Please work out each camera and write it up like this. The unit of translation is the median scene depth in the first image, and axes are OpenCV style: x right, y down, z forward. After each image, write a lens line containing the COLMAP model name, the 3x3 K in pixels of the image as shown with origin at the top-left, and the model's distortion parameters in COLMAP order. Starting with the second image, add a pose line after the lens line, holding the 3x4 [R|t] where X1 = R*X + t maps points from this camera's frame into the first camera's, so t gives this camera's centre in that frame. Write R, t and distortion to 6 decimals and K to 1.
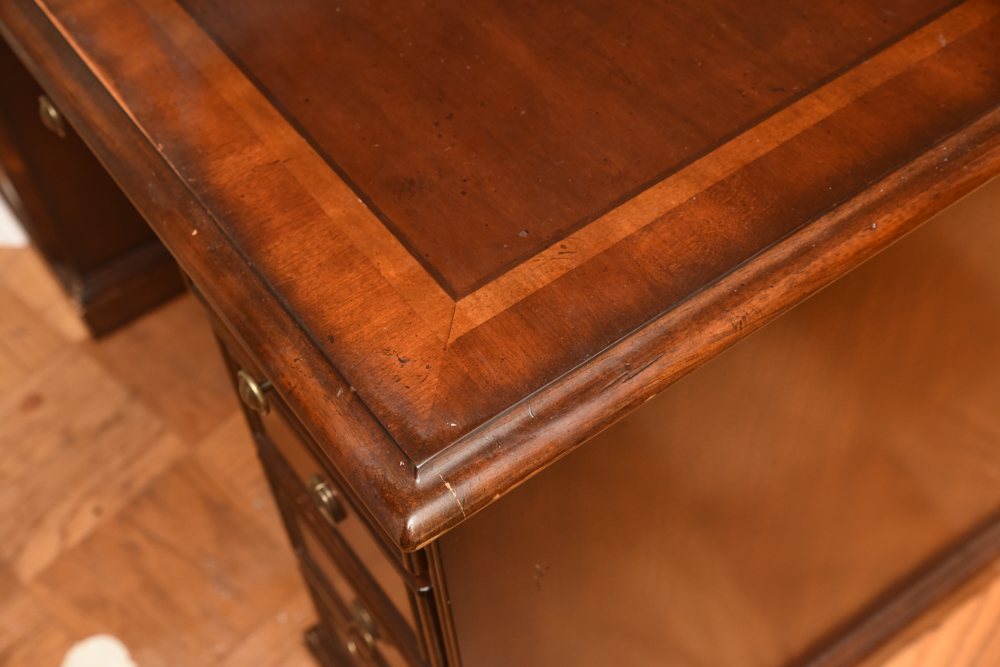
lens RADIAL K [[1395.0, 0, 489.9], [0, 1395.0, 327.9], [0, 0, 1]] dist [0.051380, 0.000000]
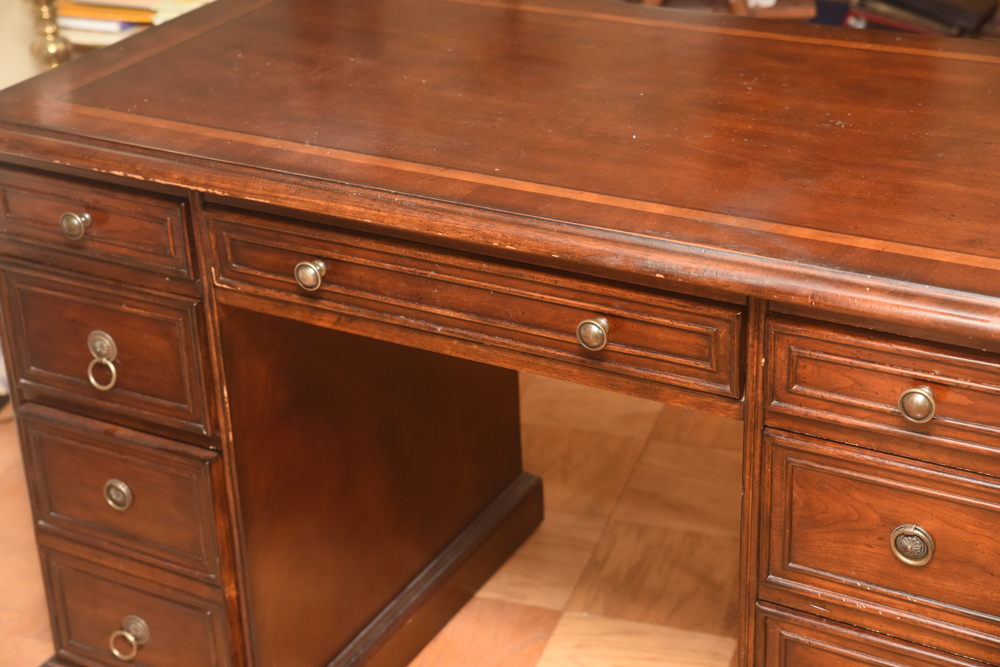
lens RADIAL K [[1740.5, 0, 498.2], [0, 1740.5, 333.5], [0, 0, 1]] dist [0.159952, 0.000000]
pose [[0.901731, -0.157092, 0.402745, -0.654946], [0.324432, 0.861627, -0.390310, 0.281561], [-0.285702, 0.482618, 0.827922, -0.190178]]
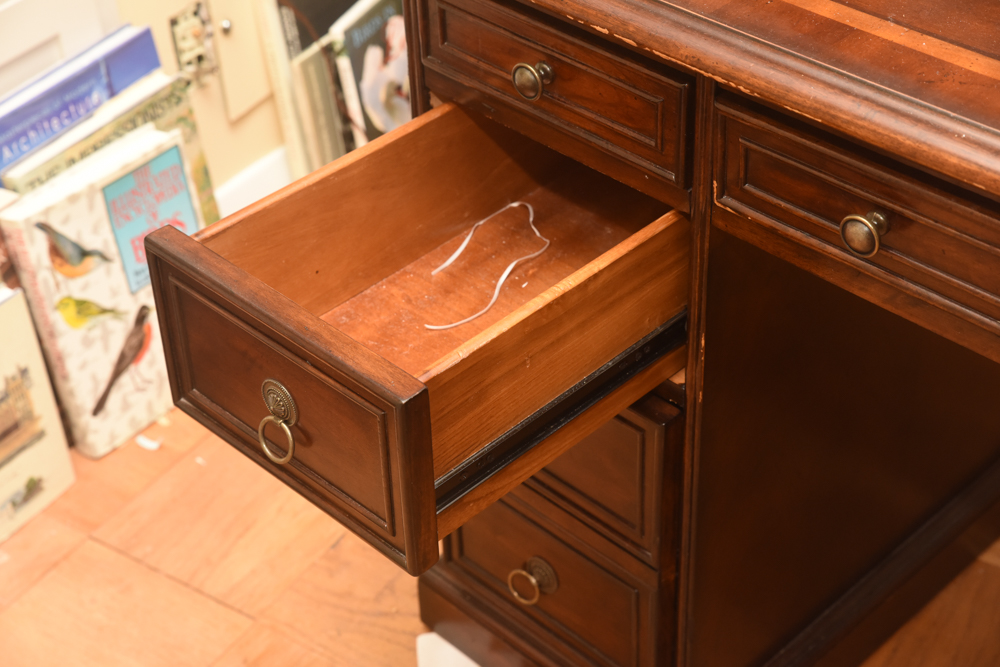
lens RADIAL K [[1768.3, 0, 487.5], [0, 1768.3, 322.8], [0, 0, 1]] dist [0.174338, 0.000000]
pose [[0.985568, -0.071999, 0.153208, -0.581511], [0.110662, 0.958910, -0.261238, -0.008674], [-0.128104, 0.274422, 0.953038, 0.065344]]
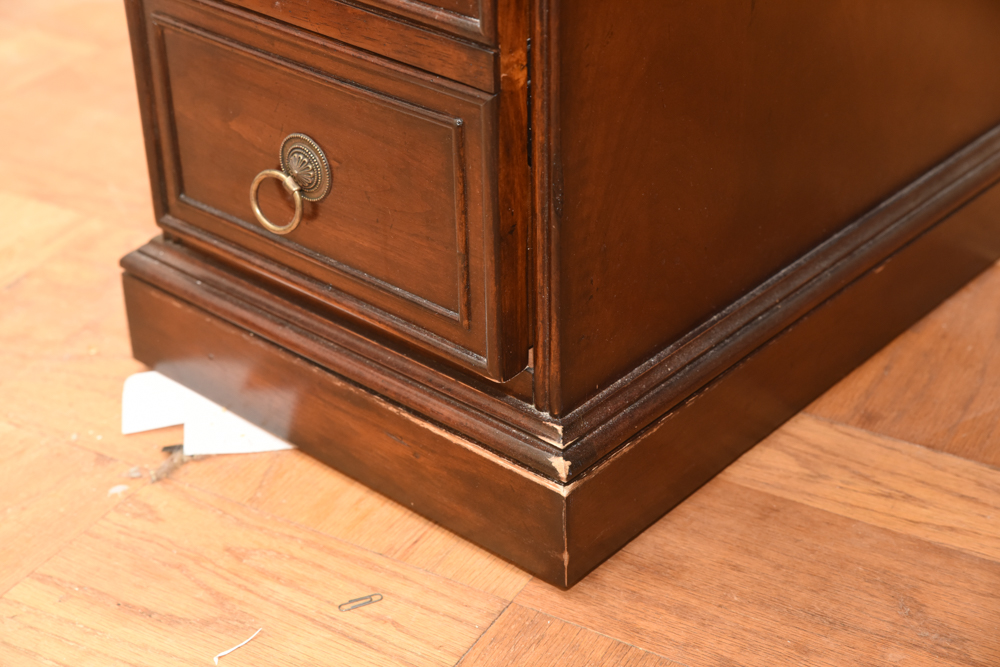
lens RADIAL K [[1768.3, 0, 491.5], [0, 1768.3, 328.2], [0, 0, 1]] dist [0.174338, 0.000000]
pose [[0.971997, -0.074529, 0.222860, -0.476276], [0.152362, 0.921896, -0.356222, 0.141704], [-0.178905, 0.380202, 0.907436, 0.563185]]
